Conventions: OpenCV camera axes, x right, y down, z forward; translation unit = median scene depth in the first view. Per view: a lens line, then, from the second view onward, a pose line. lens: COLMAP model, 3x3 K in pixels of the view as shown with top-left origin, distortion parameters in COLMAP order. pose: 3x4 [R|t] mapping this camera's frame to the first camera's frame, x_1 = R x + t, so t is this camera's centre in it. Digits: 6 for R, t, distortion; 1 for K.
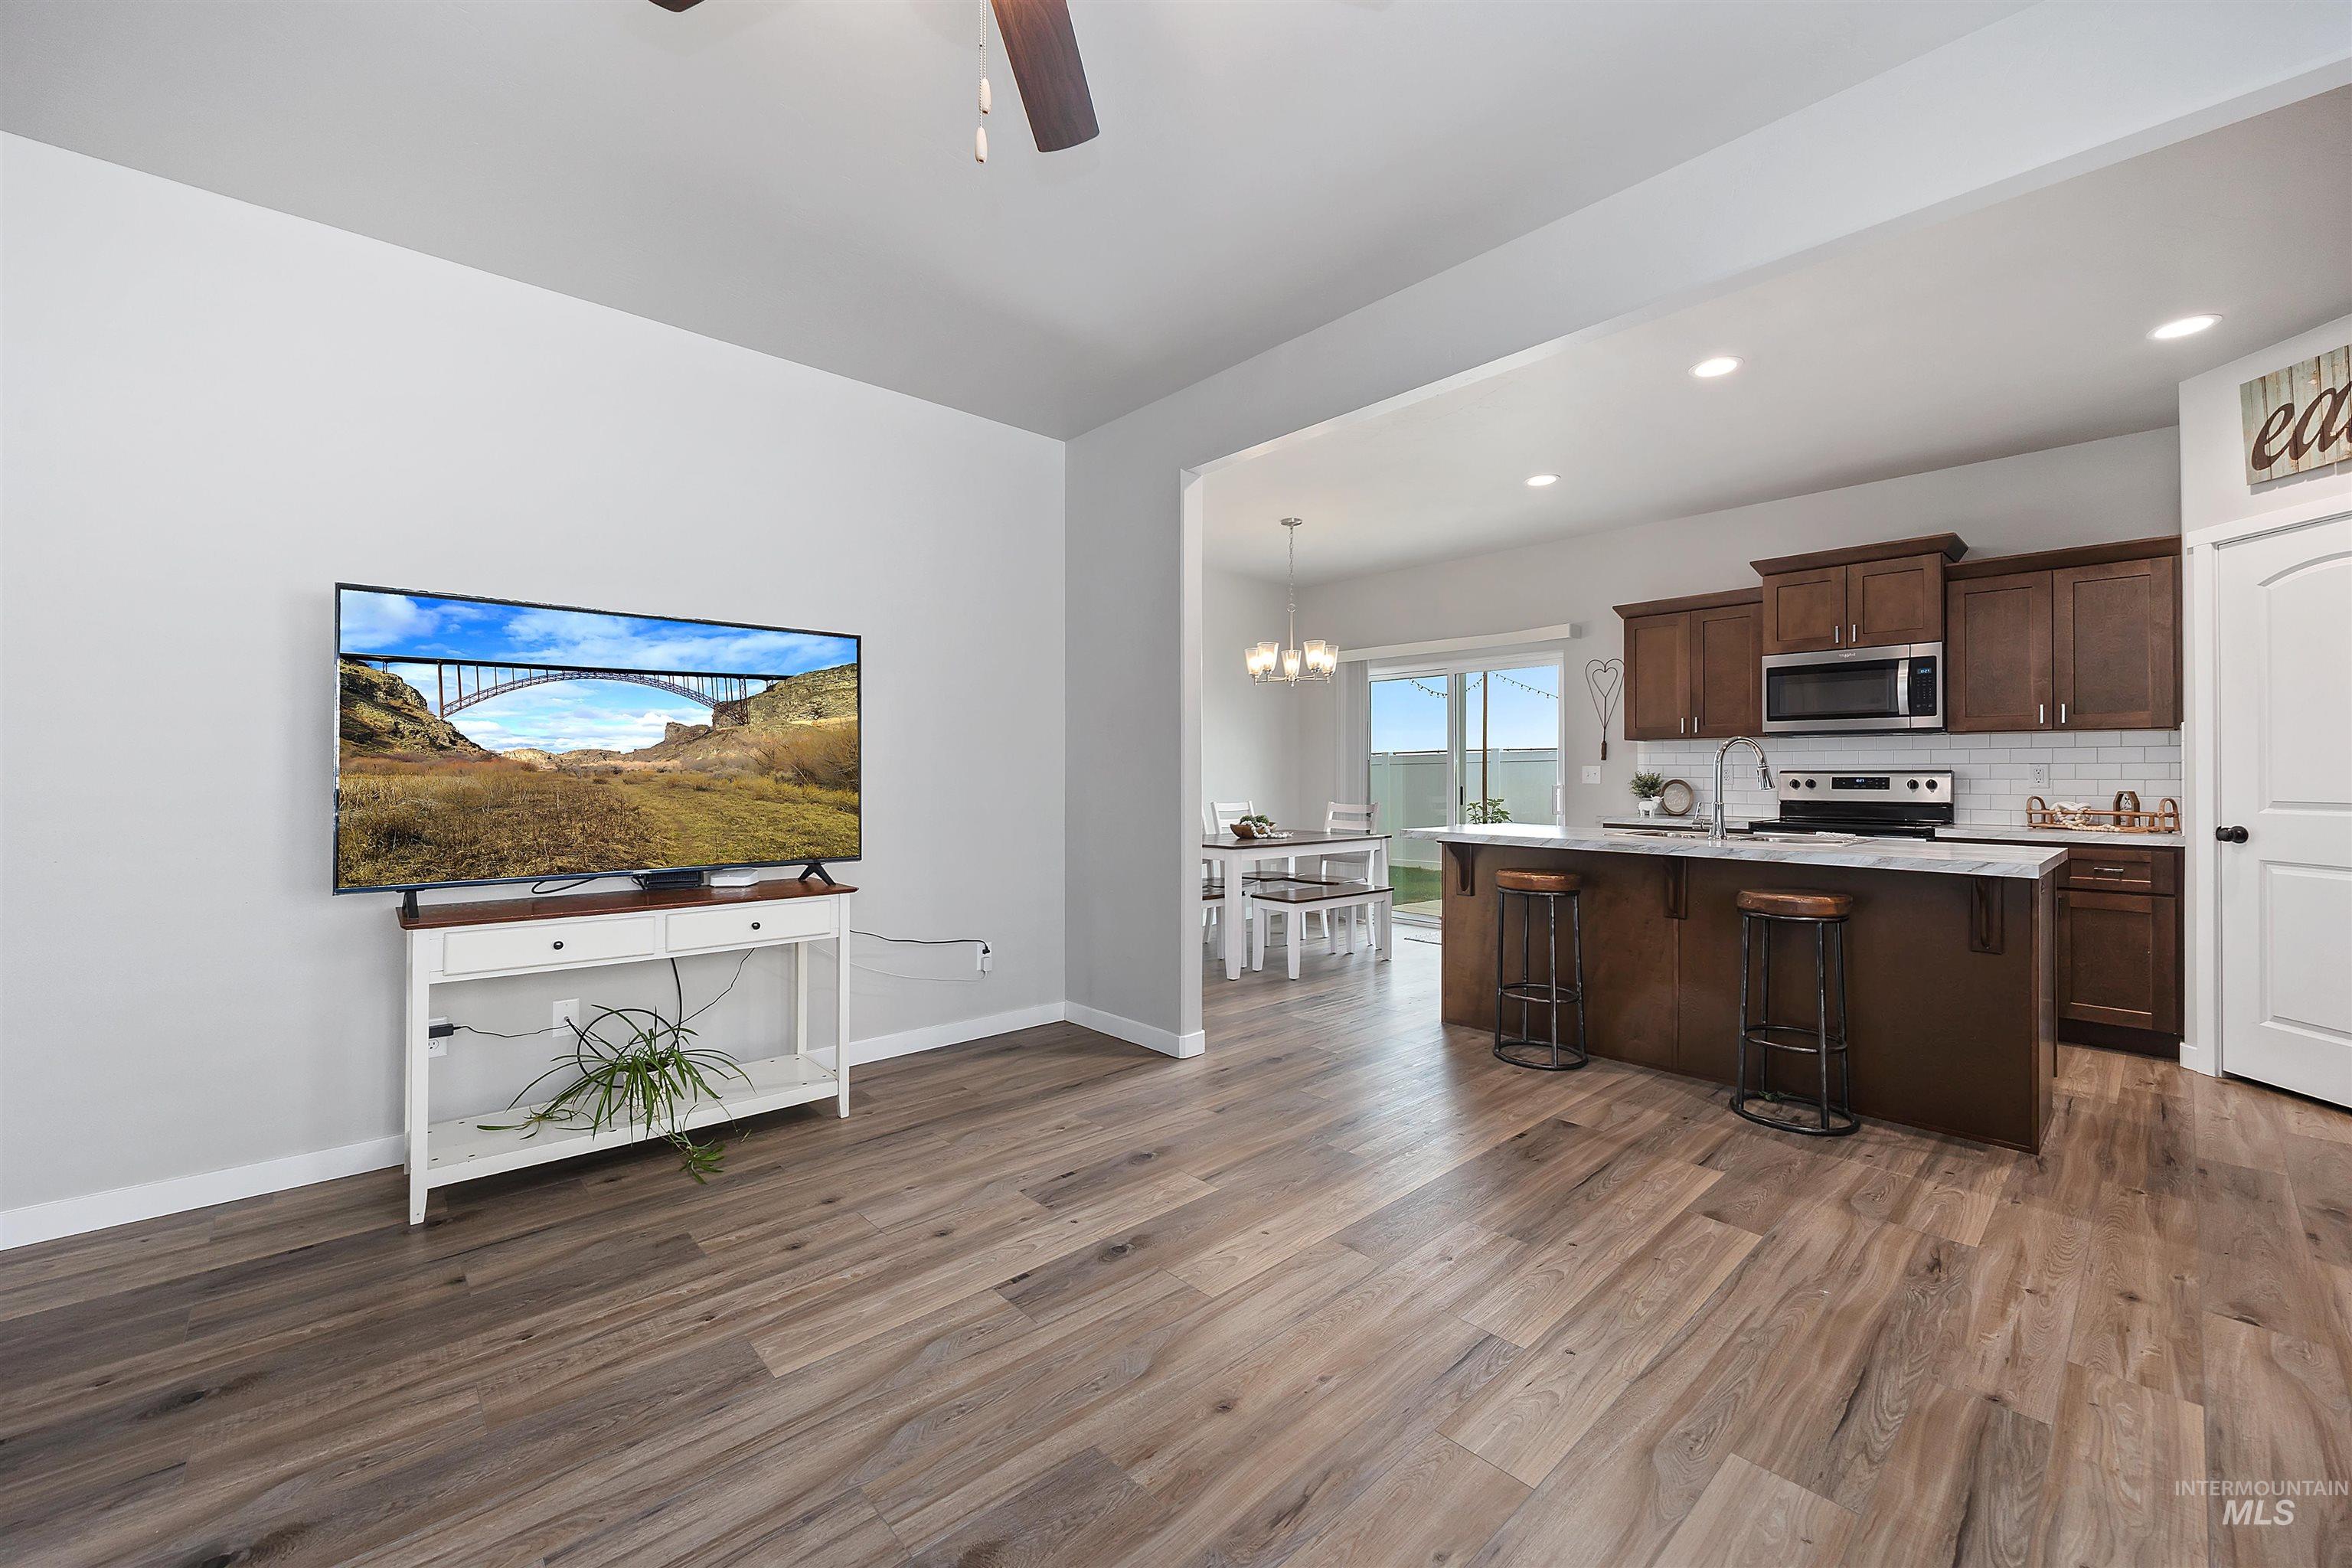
lens RADIAL K [[920.0, 0, 1170.5], [0, 920.0, 761.1], [0, 0, 1]] dist [0.001448, -0.000513]
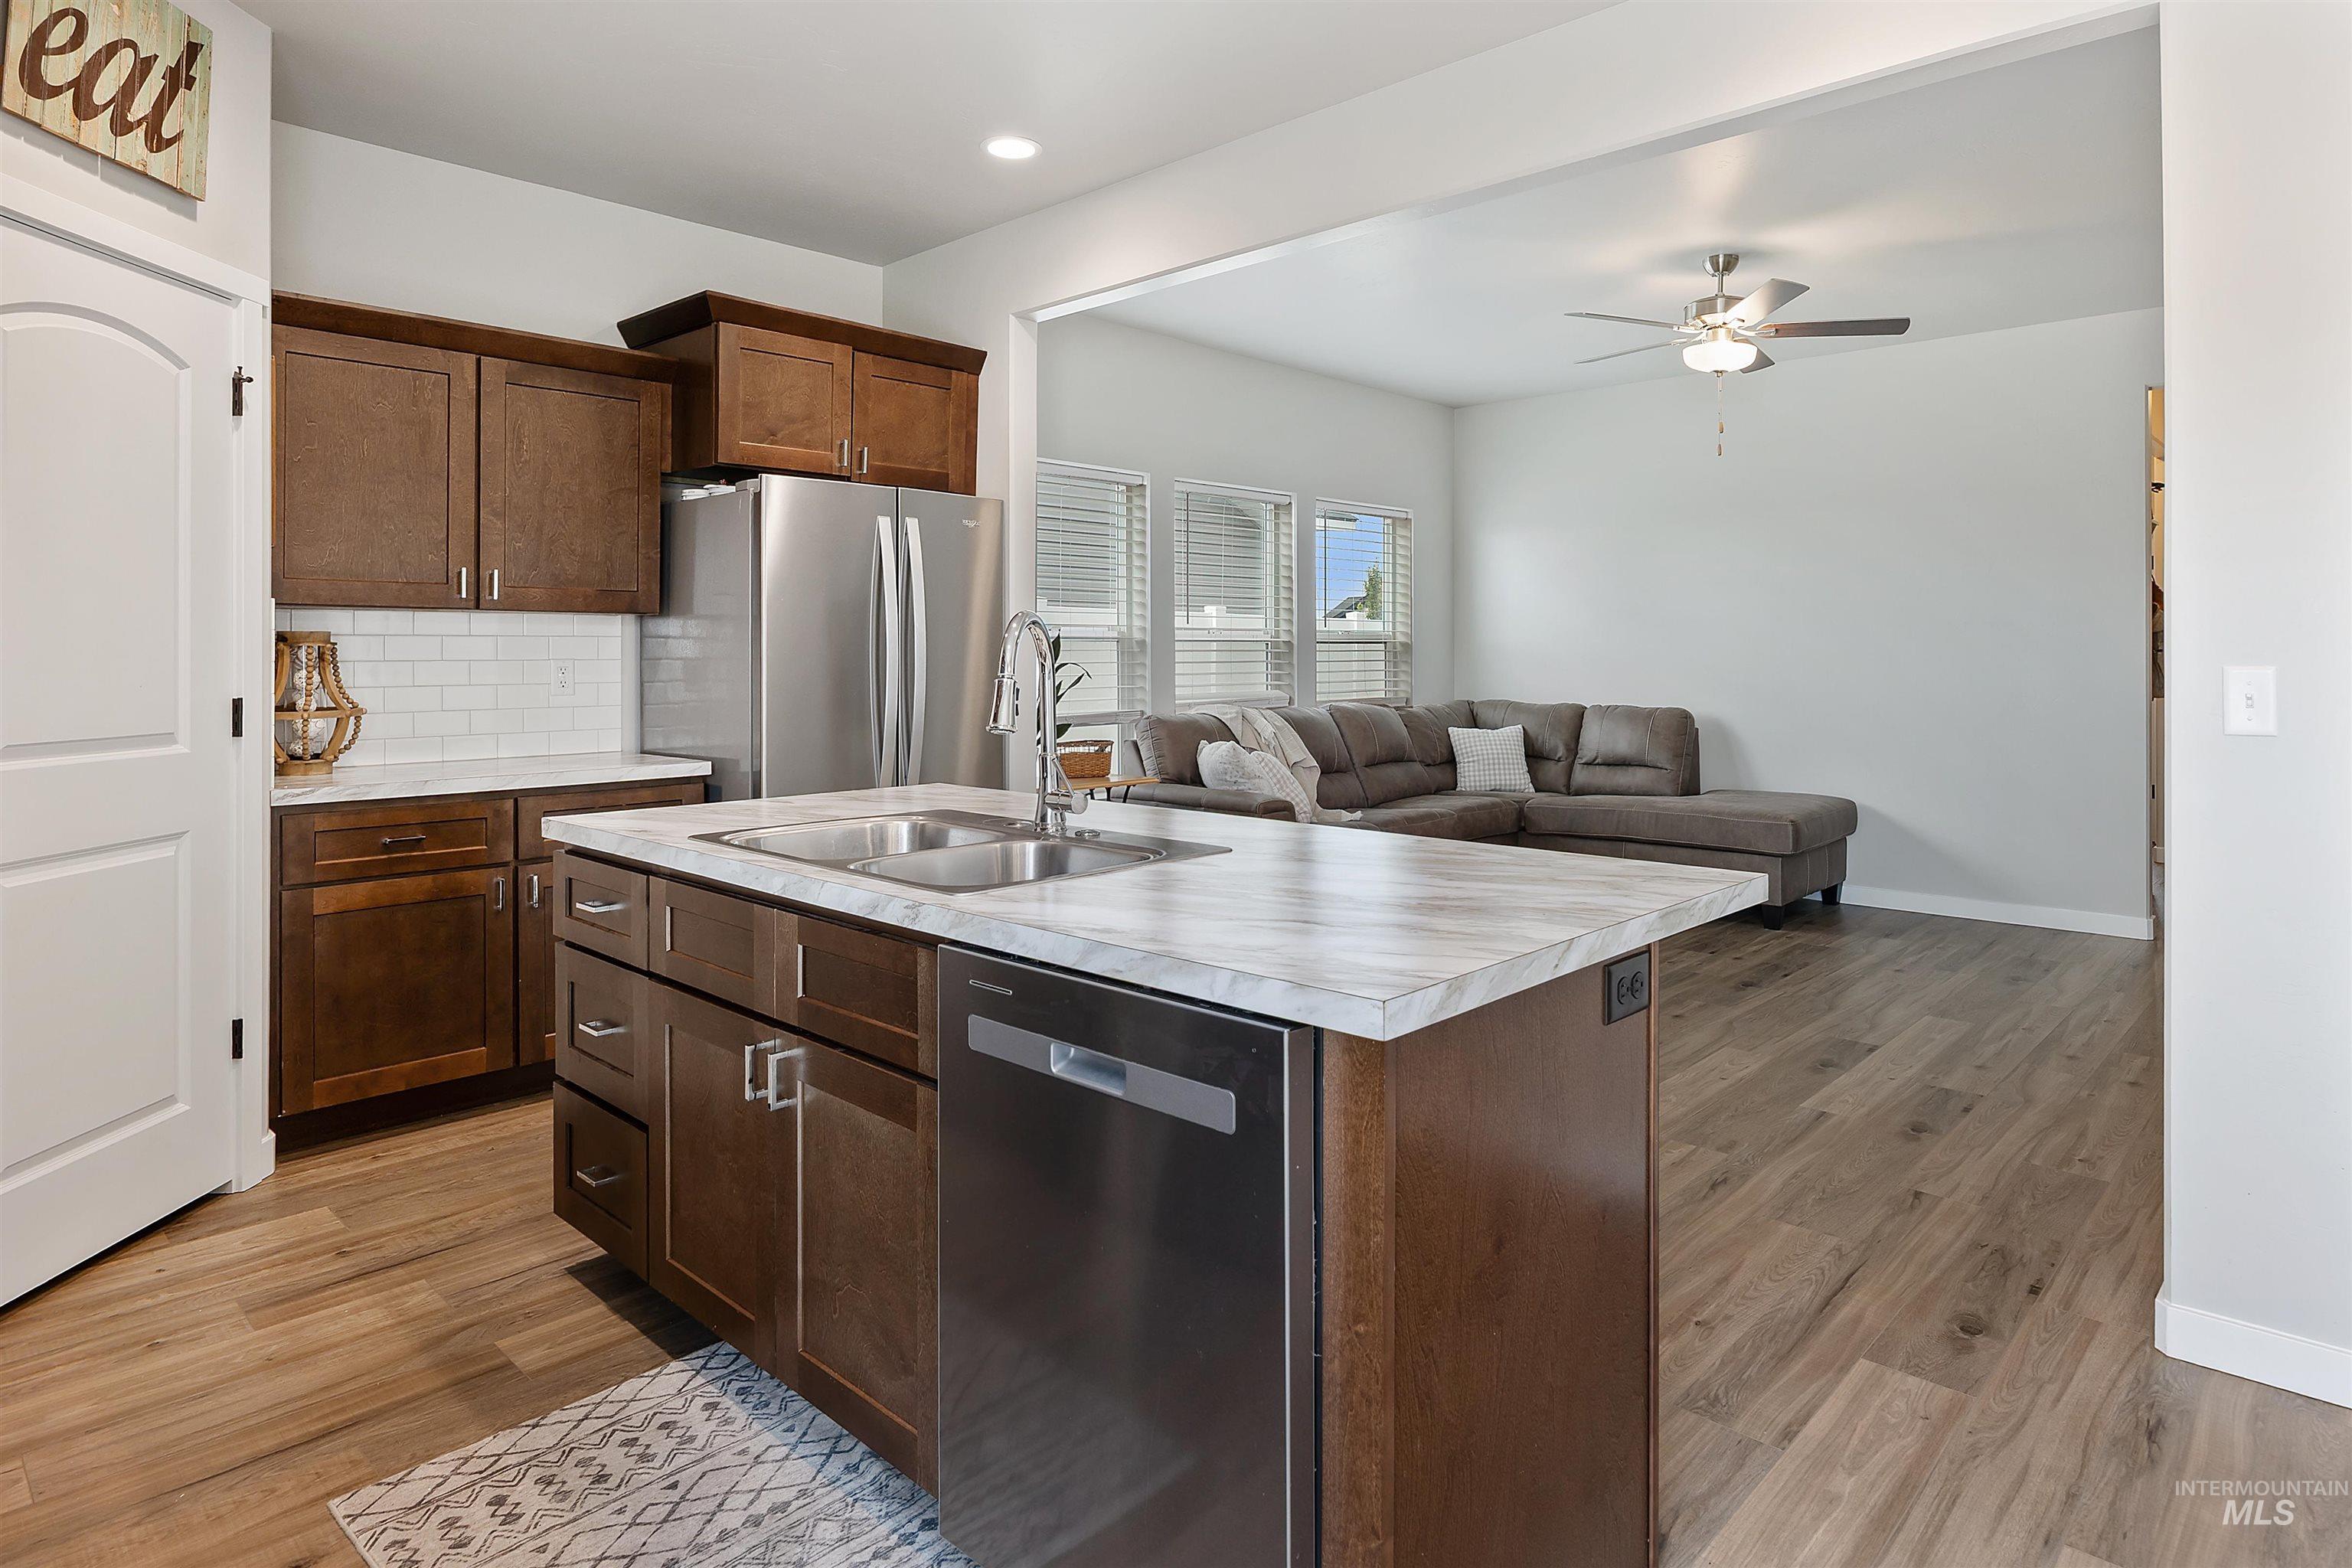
lens RADIAL K [[1326.3, 0, 1233.6], [0, 1326.3, 643.6], [0, 0, 1]] dist [-0.000093, -0.001232]
pose [[-0.996491, -0.003347, -0.083634, 0.545116], [-0.001446, 0.999740, -0.022776, 0.002032], [0.083688, -0.022576, -0.996236, 1.666700]]
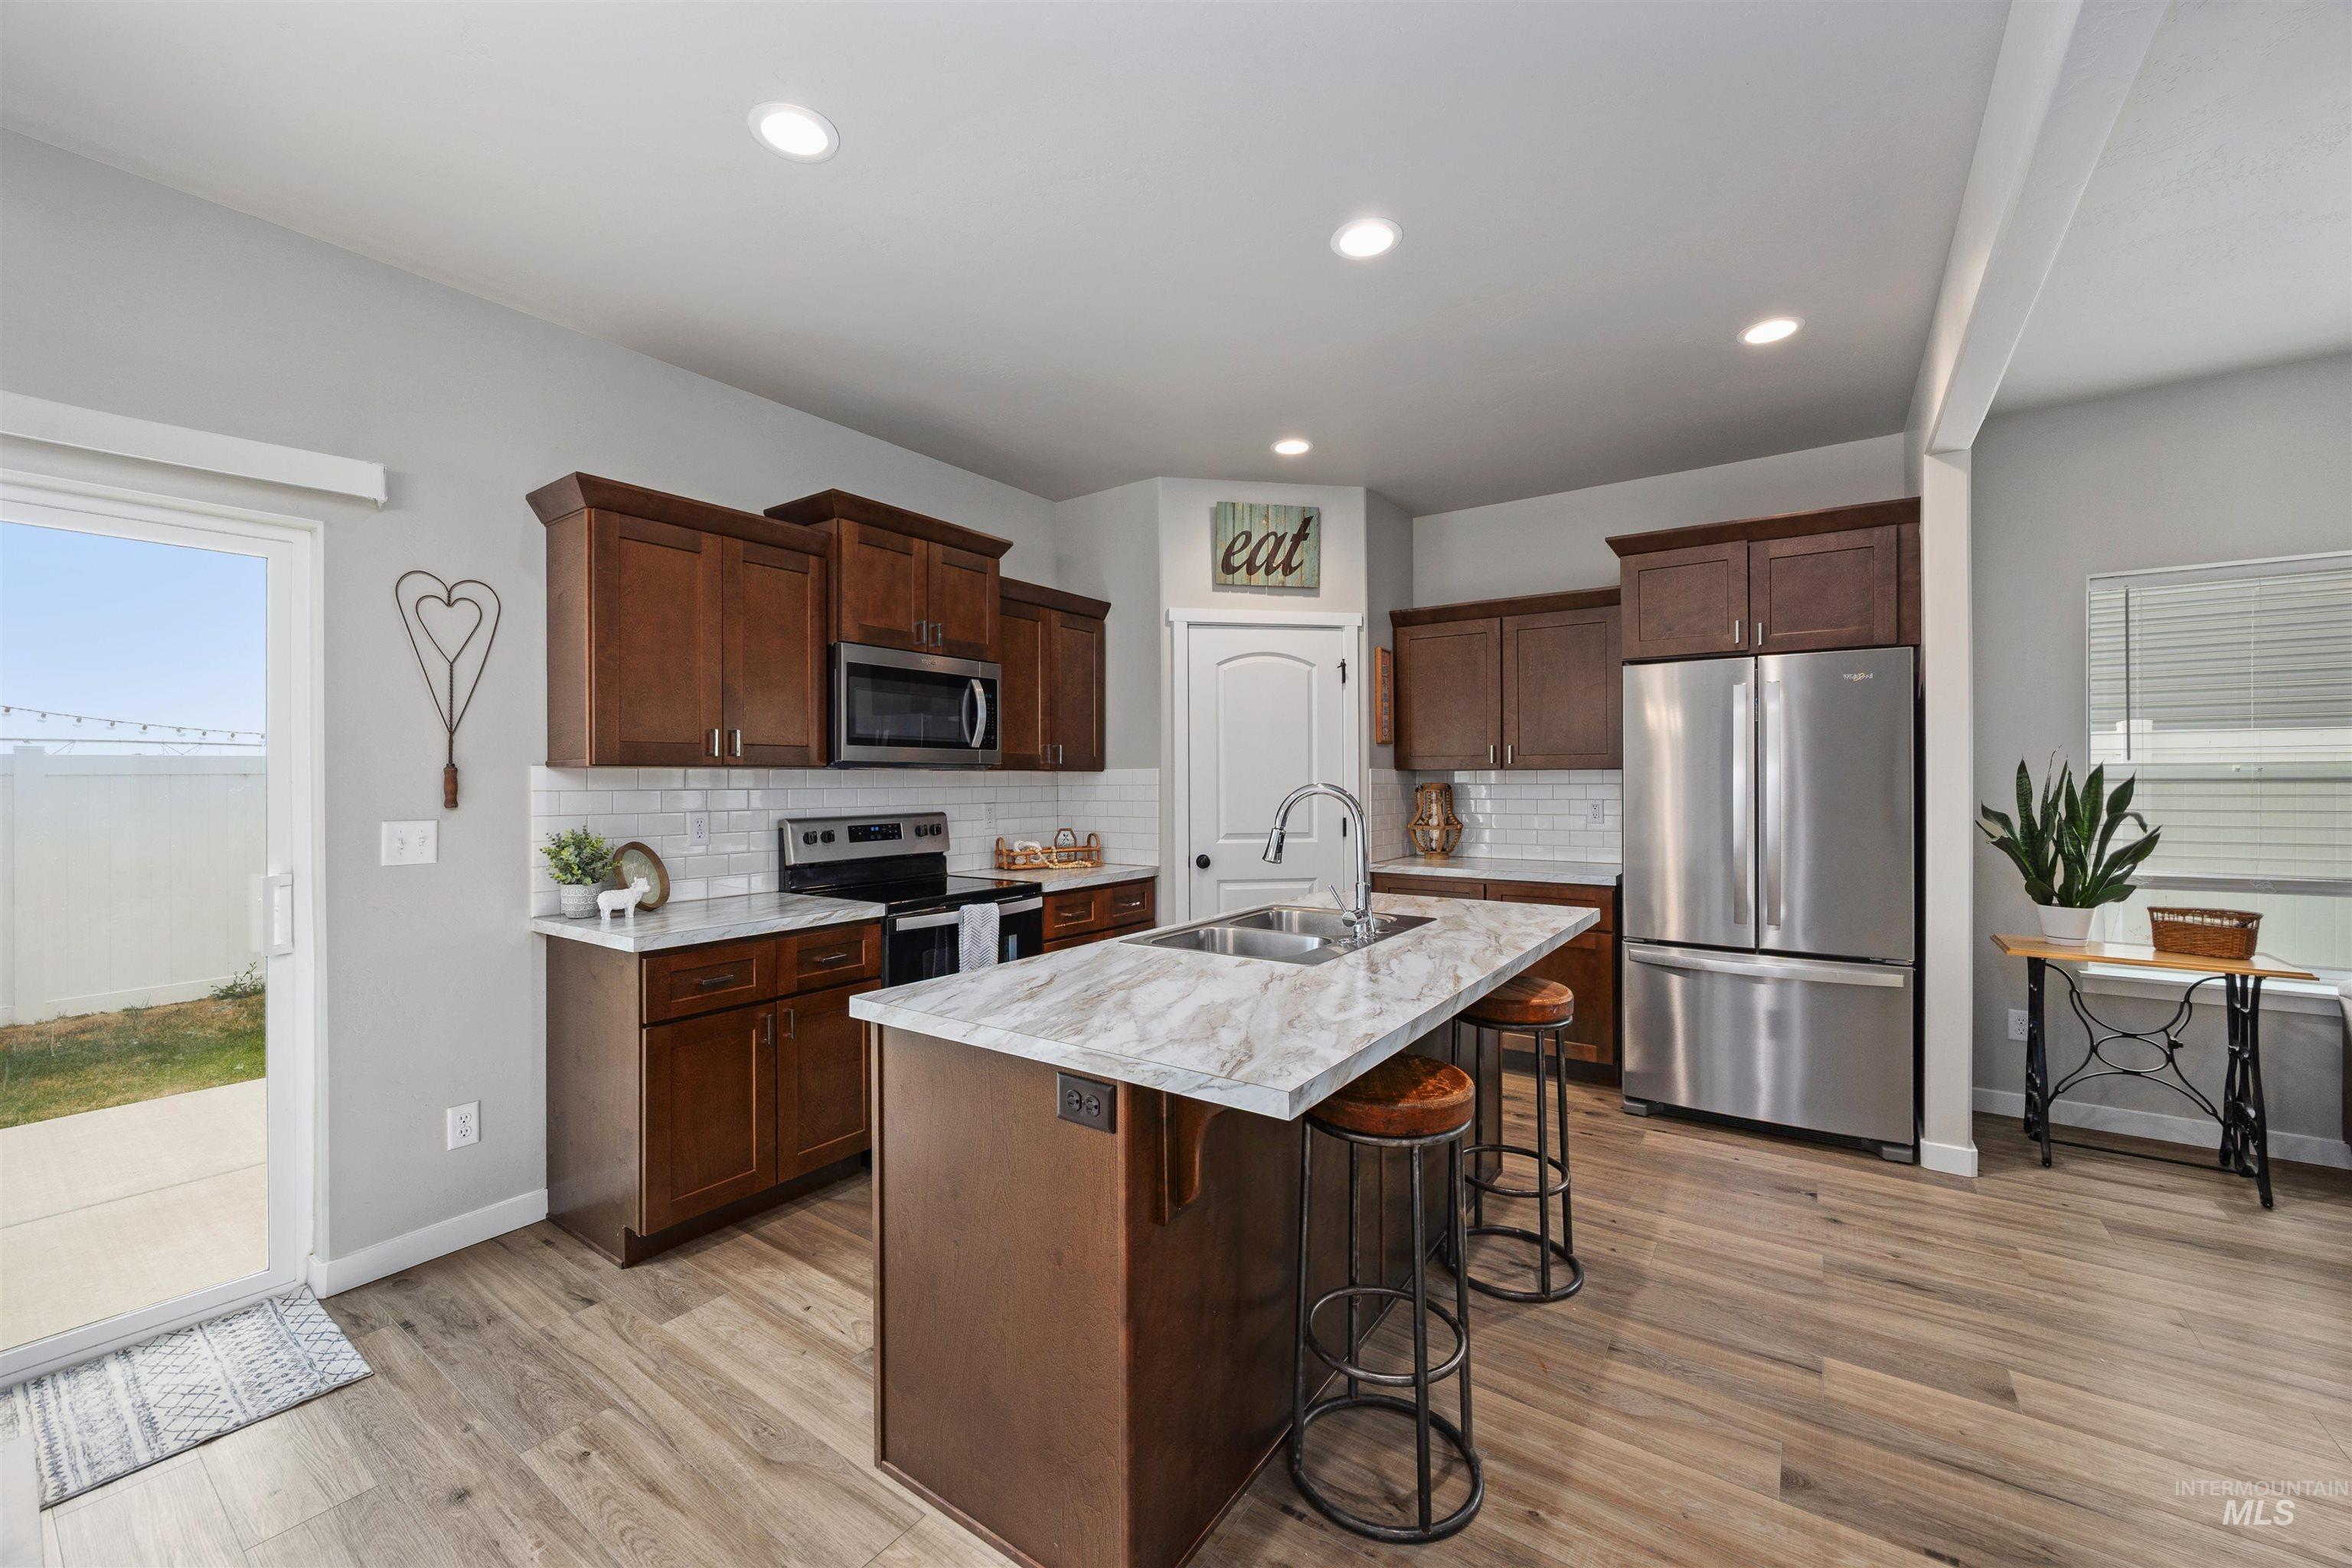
lens RADIAL K [[920.0, 0, 1165.2], [0, 920.0, 776.8], [0, 0, 1]] dist [0.001448, -0.000513]
pose [[-0.208601, 0.001429, 0.978000, -0.039526], [-0.012030, 0.999920, -0.004026, -0.028543], [-0.977927, -0.012605, -0.208567, 1.261066]]
